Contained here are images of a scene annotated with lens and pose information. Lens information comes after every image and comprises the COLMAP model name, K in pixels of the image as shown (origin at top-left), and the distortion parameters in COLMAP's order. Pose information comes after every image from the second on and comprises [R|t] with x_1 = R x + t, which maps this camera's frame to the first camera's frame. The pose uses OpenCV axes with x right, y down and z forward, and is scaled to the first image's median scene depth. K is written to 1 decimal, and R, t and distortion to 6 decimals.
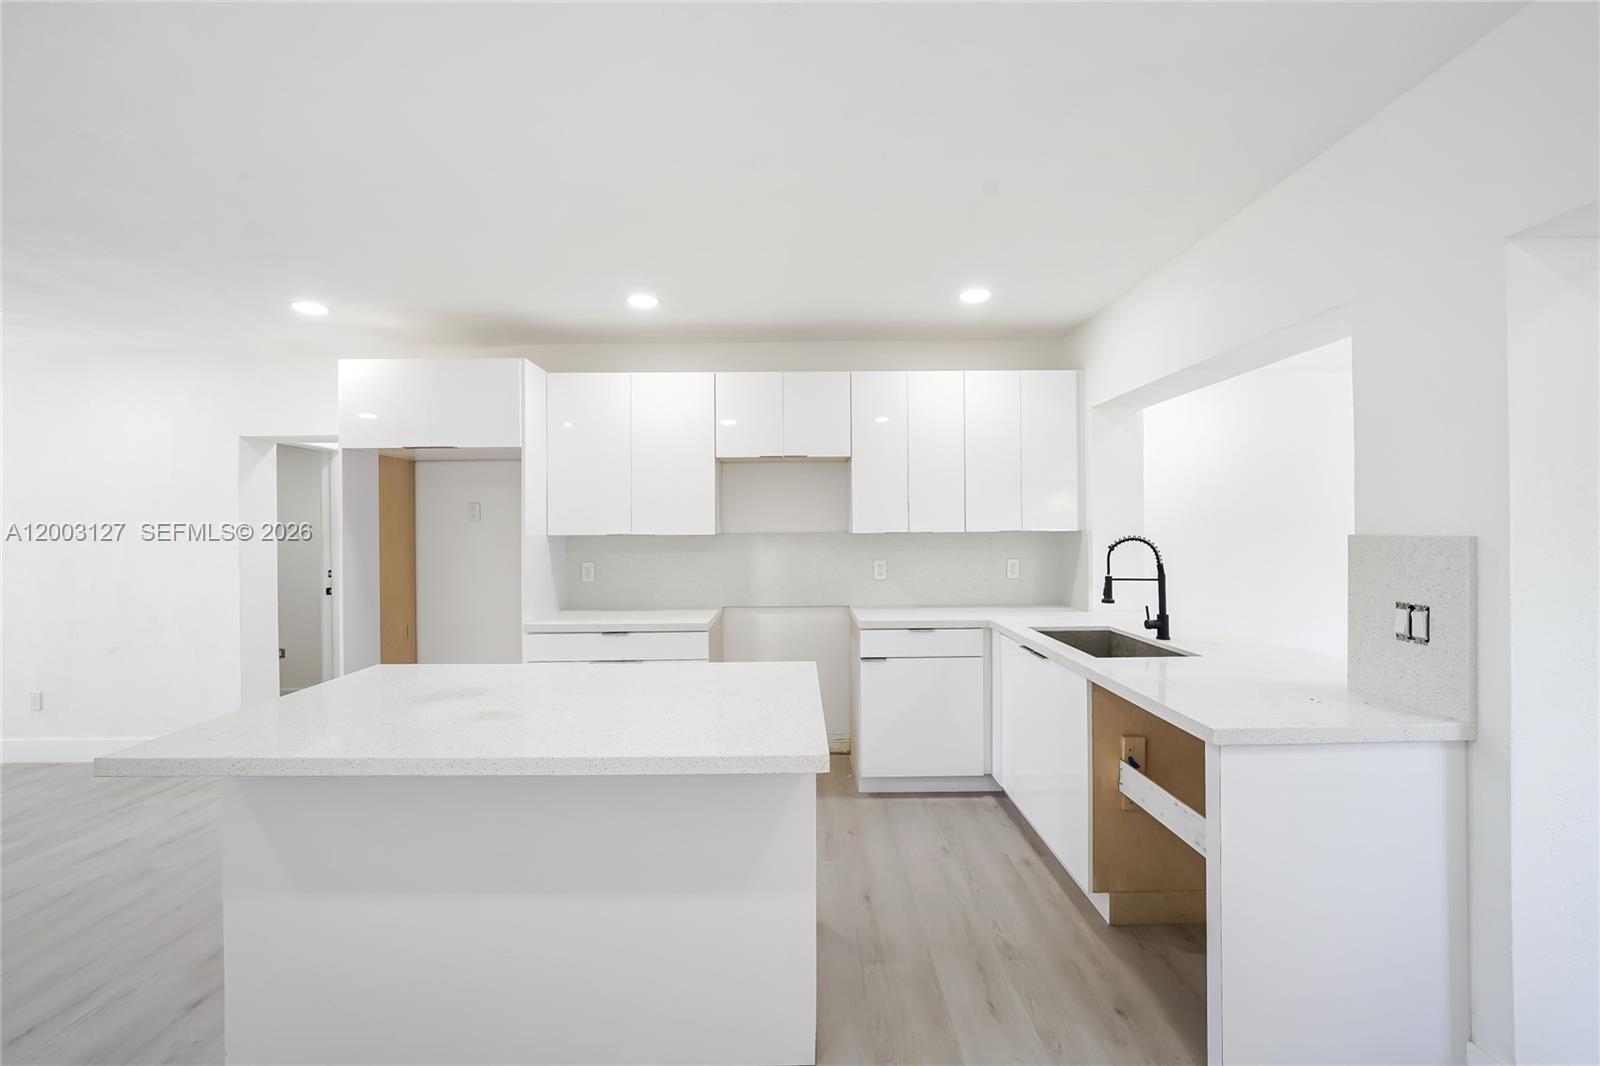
lens RADIAL K [[624.8, 0, 799.1], [0, 624.8, 528.2], [0, 0, 1]] dist [0.002525, 0.000426]
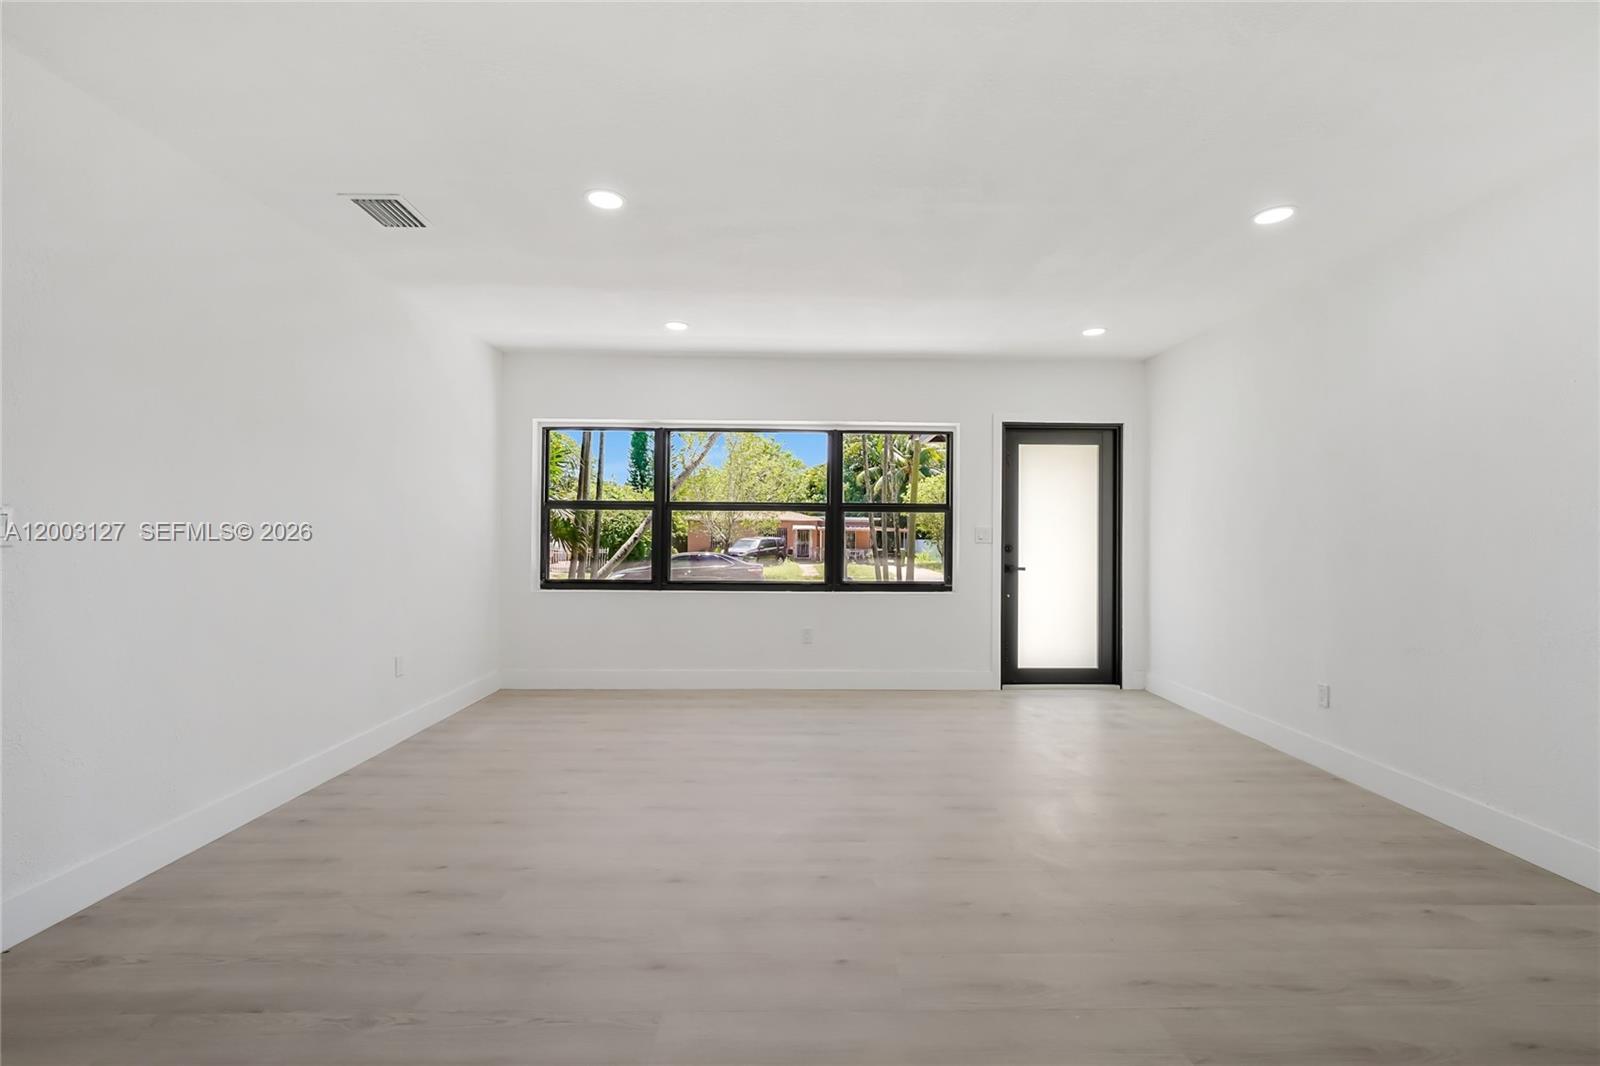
lens RADIAL K [[668.3, 0, 806.5], [0, 668.3, 528.9], [0, 0, 1]] dist [-0.002994, 0.002391]
pose [[0.031265, -0.001018, -0.999511, -0.378689], [-0.015487, 0.999879, -0.001503, 0.072526], [0.999391, 0.015527, 0.031245, 0.306261]]
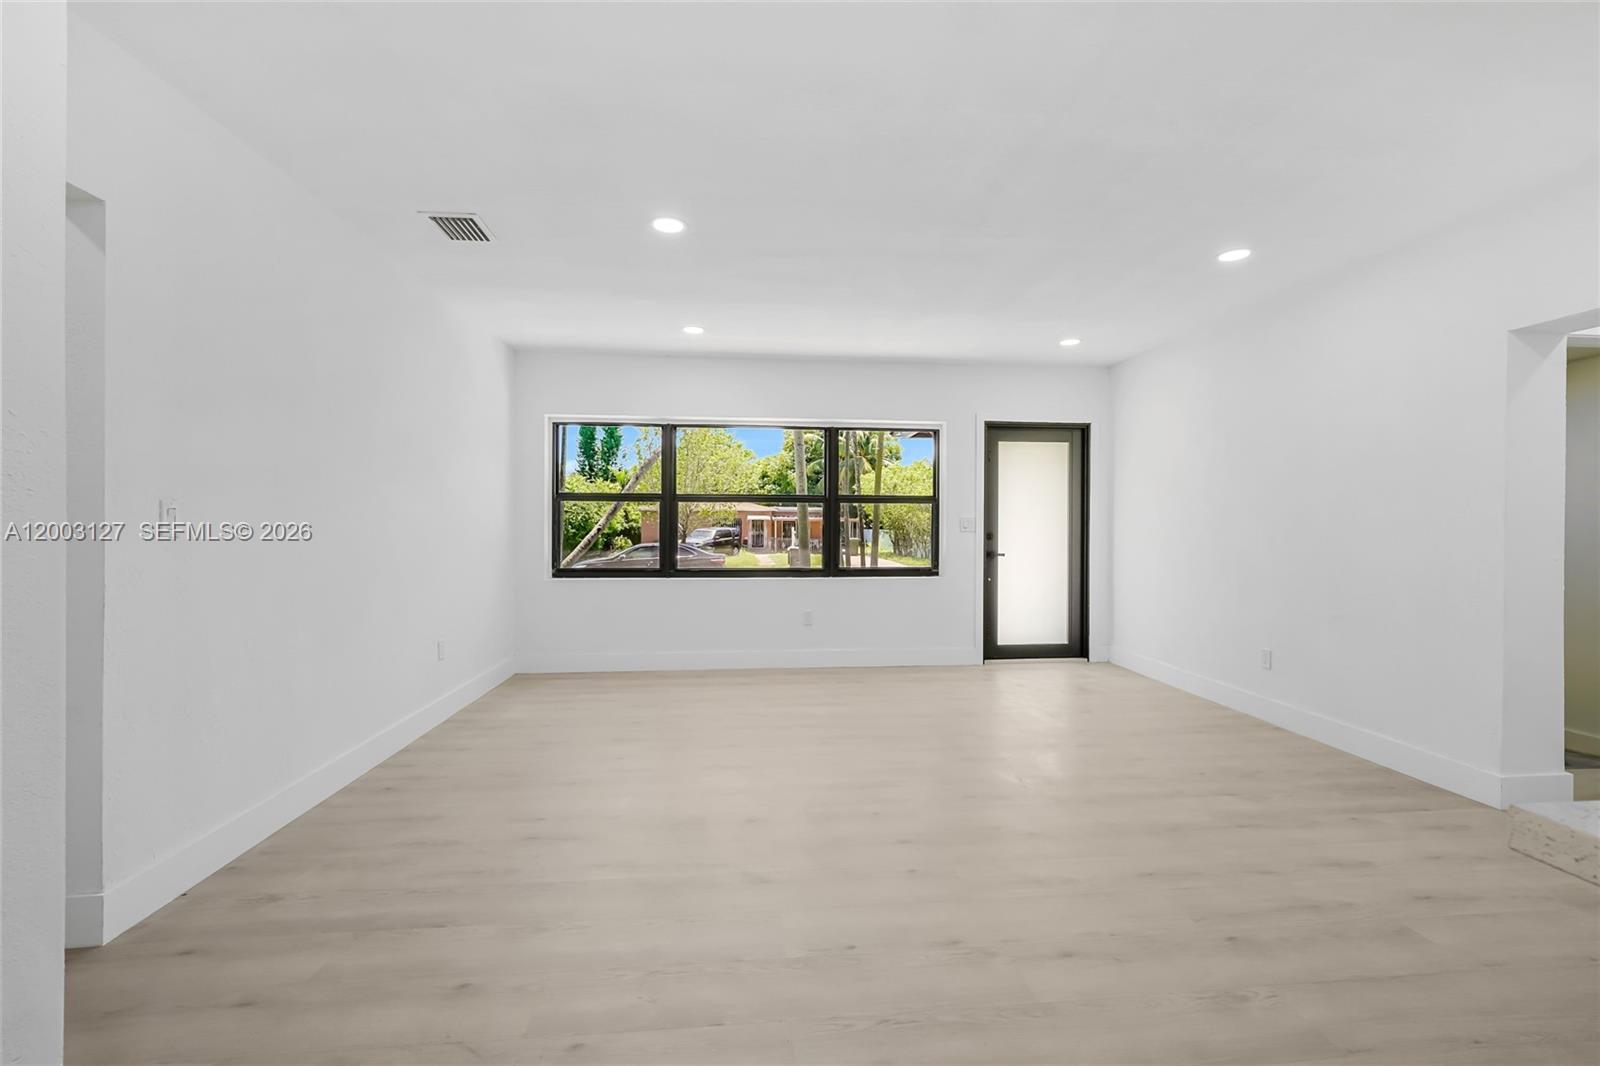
lens RADIAL K [[668.3, 0, 806.7], [0, 668.3, 530.6], [0, 0, 1]] dist [-0.002994, 0.002391]
pose [[0.108973, 0.016038, -0.993915, -0.280457], [-0.011996, 0.999818, 0.014818, 0.073614], [0.993972, 0.010308, 0.109146, 0.185726]]
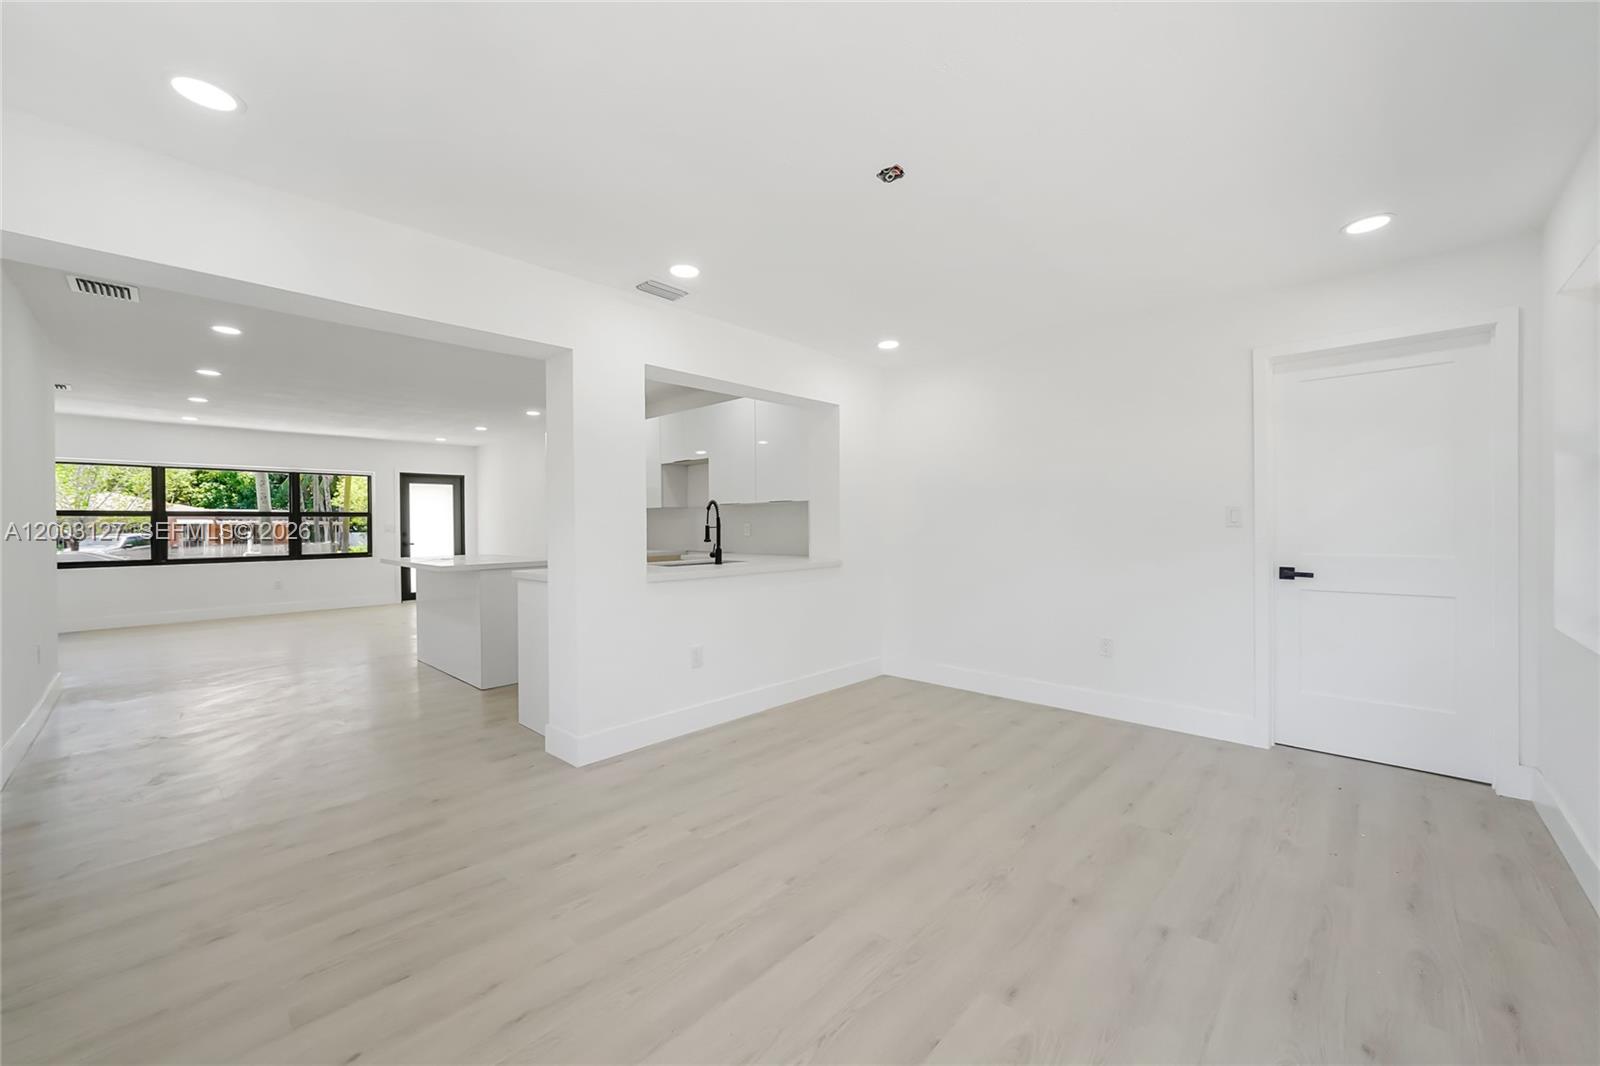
lens RADIAL K [[624.8, 0, 803.8], [0, 624.8, 528.7], [0, 0, 1]] dist [0.002525, 0.000426]
pose [[0.745889, 0.005991, -0.666043, 1.312987], [-0.001893, 0.999975, 0.006876, 0.059503], [0.666067, -0.003868, 0.745882, -0.090360]]
